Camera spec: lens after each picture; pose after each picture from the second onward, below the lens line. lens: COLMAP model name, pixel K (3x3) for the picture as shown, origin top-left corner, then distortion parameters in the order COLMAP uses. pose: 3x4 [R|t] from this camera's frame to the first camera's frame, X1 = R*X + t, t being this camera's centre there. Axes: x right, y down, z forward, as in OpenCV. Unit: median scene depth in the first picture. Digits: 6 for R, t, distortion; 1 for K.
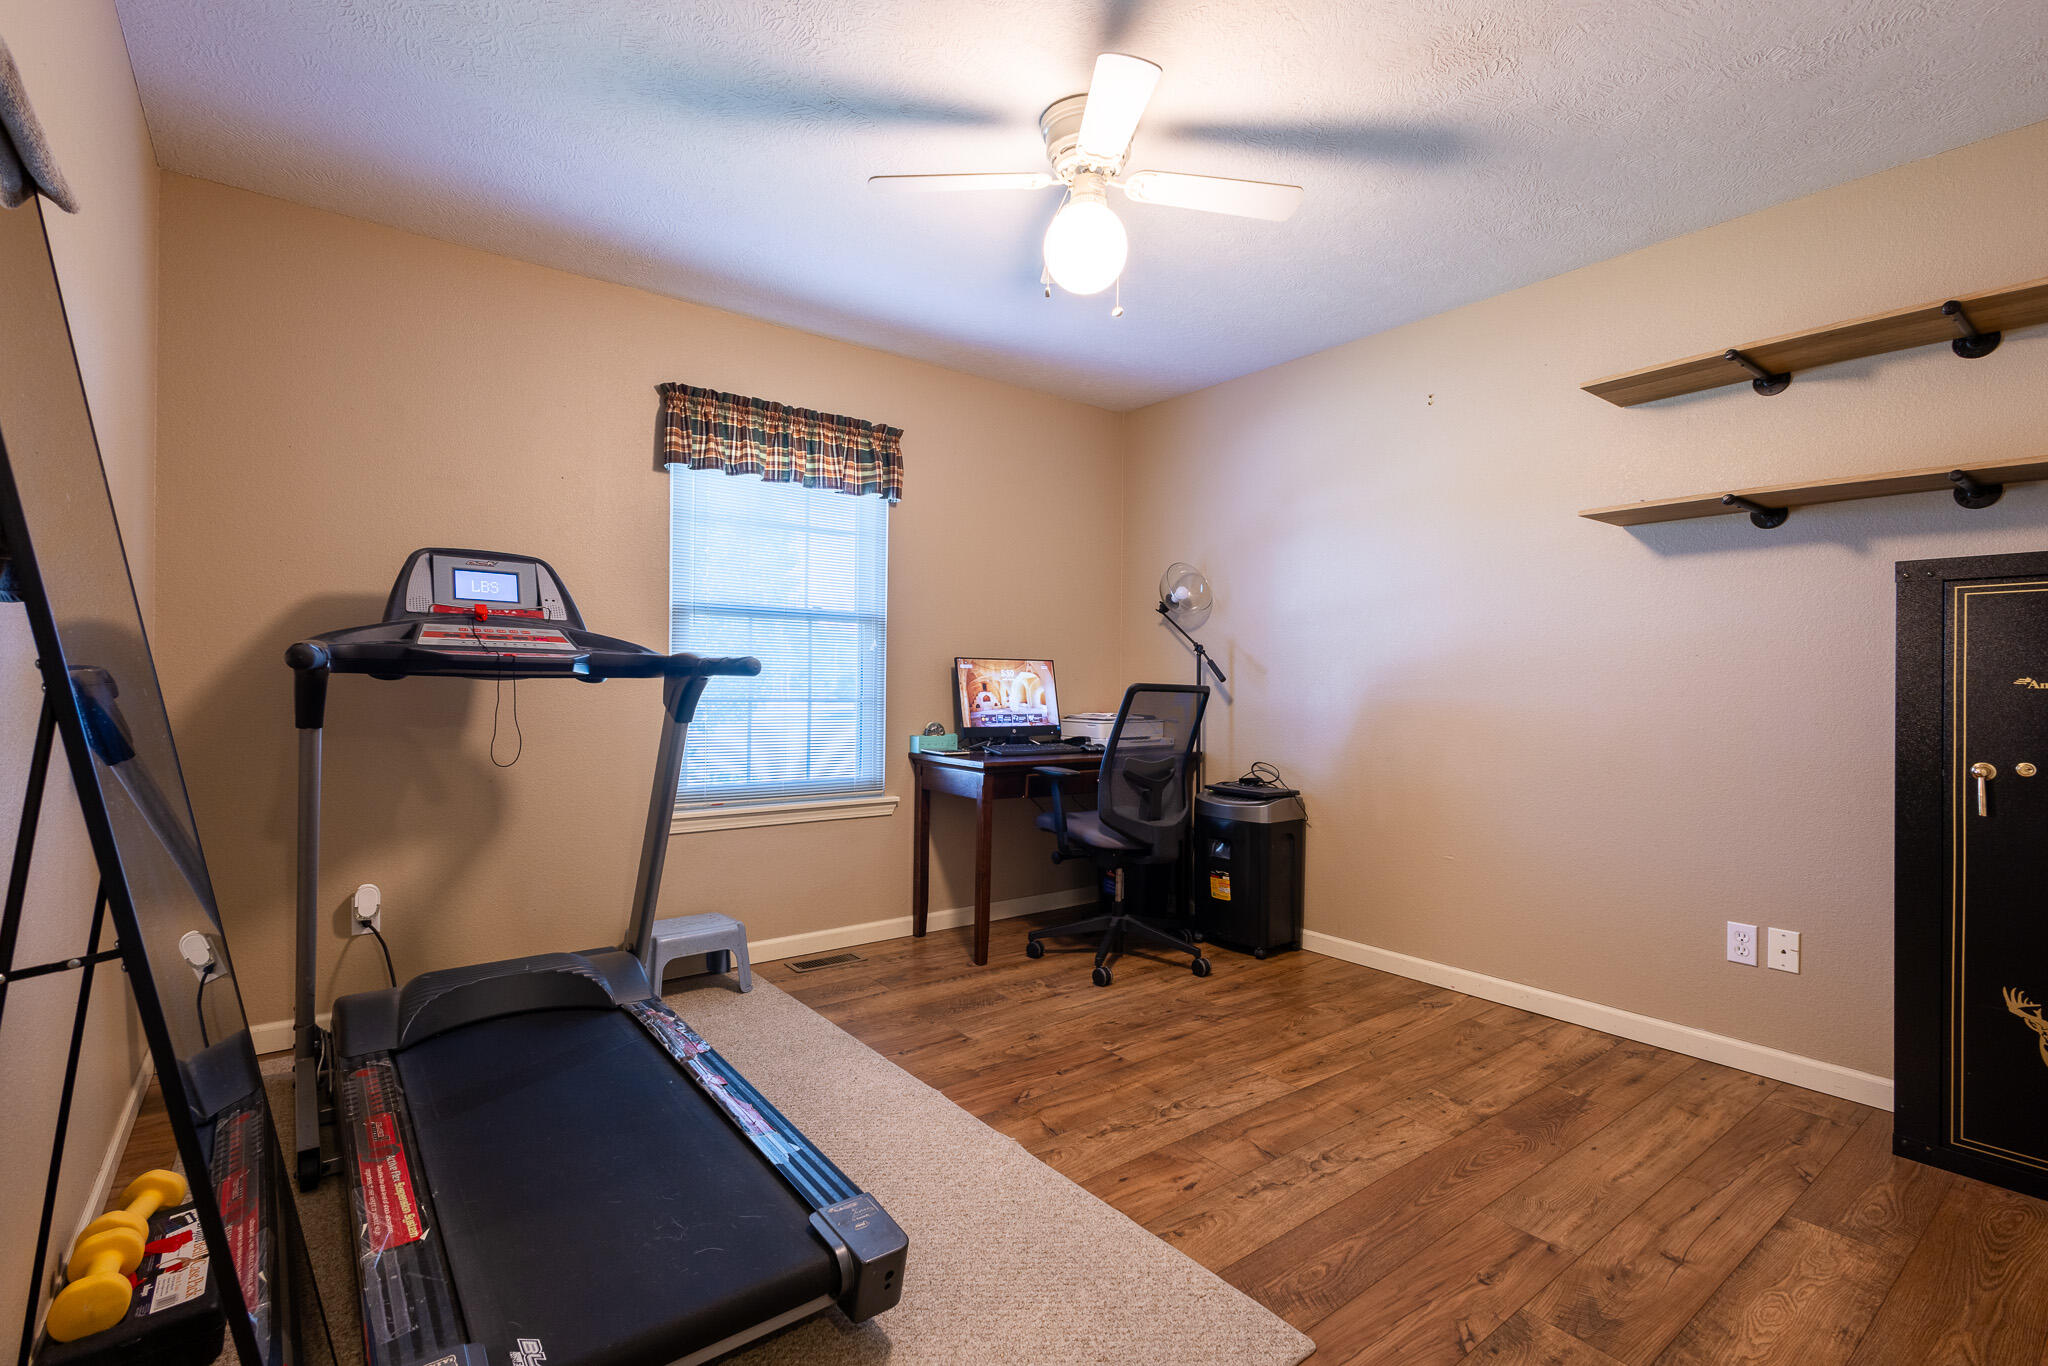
lens RADIAL K [[943.3, 0, 1019.5], [0, 943.3, 687.6], [0, 0, 1]] dist [0.019666, -0.000307]
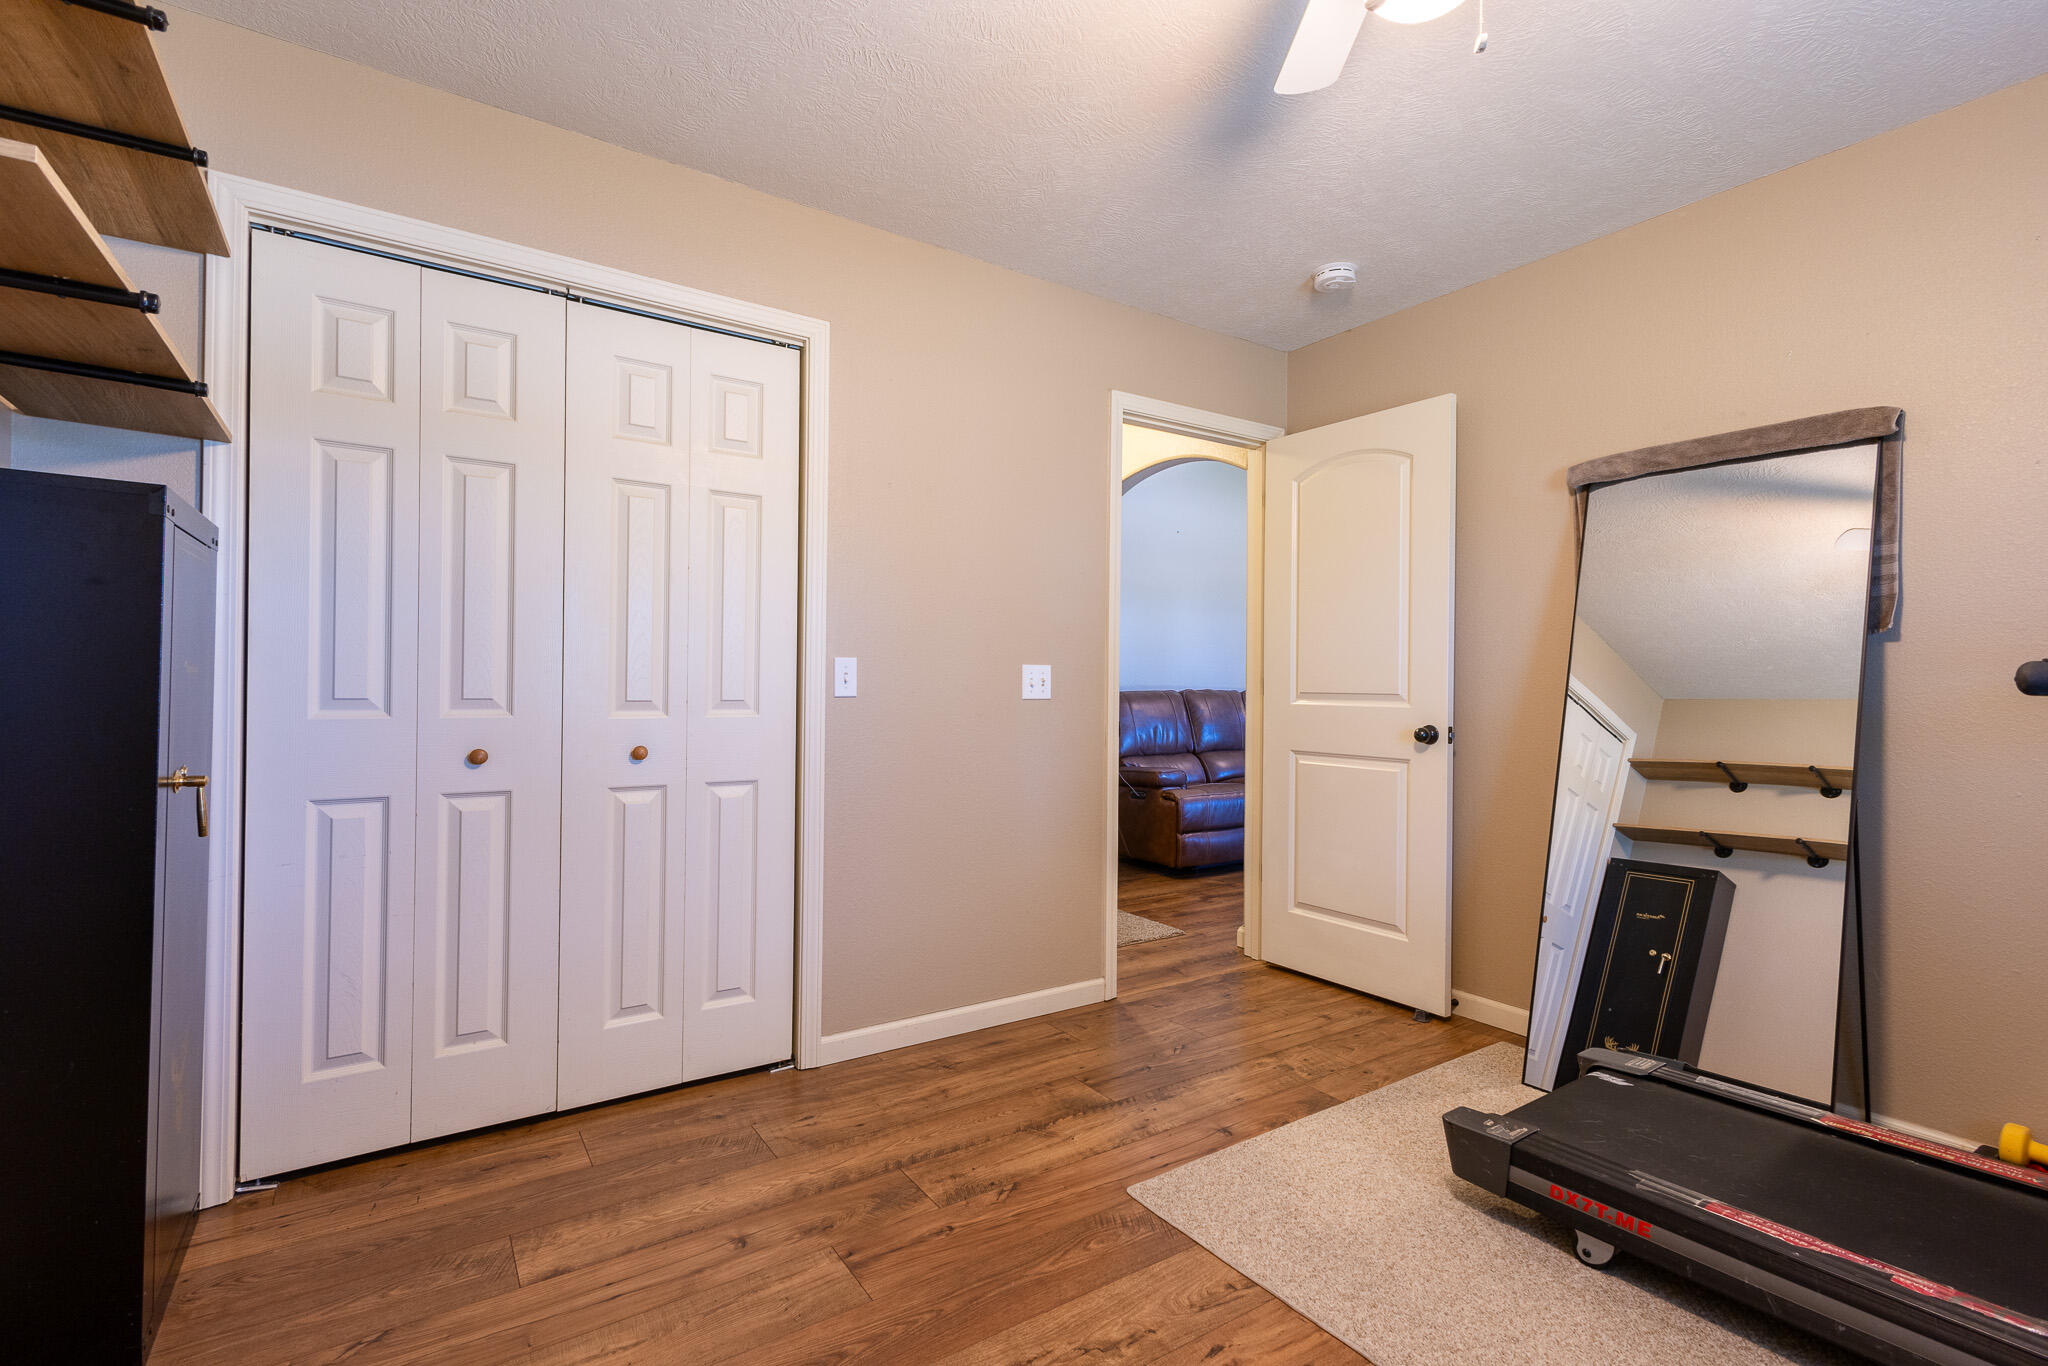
lens RADIAL K [[943.3, 0, 1019.5], [0, 943.3, 687.6], [0, 0, 1]] dist [0.019666, -0.000307]
pose [[-0.997682, -0.025119, 0.063243, 0.336731], [-0.024527, 0.999648, 0.010110, -0.009988], [-0.063474, 0.008535, -0.997947, 1.976767]]
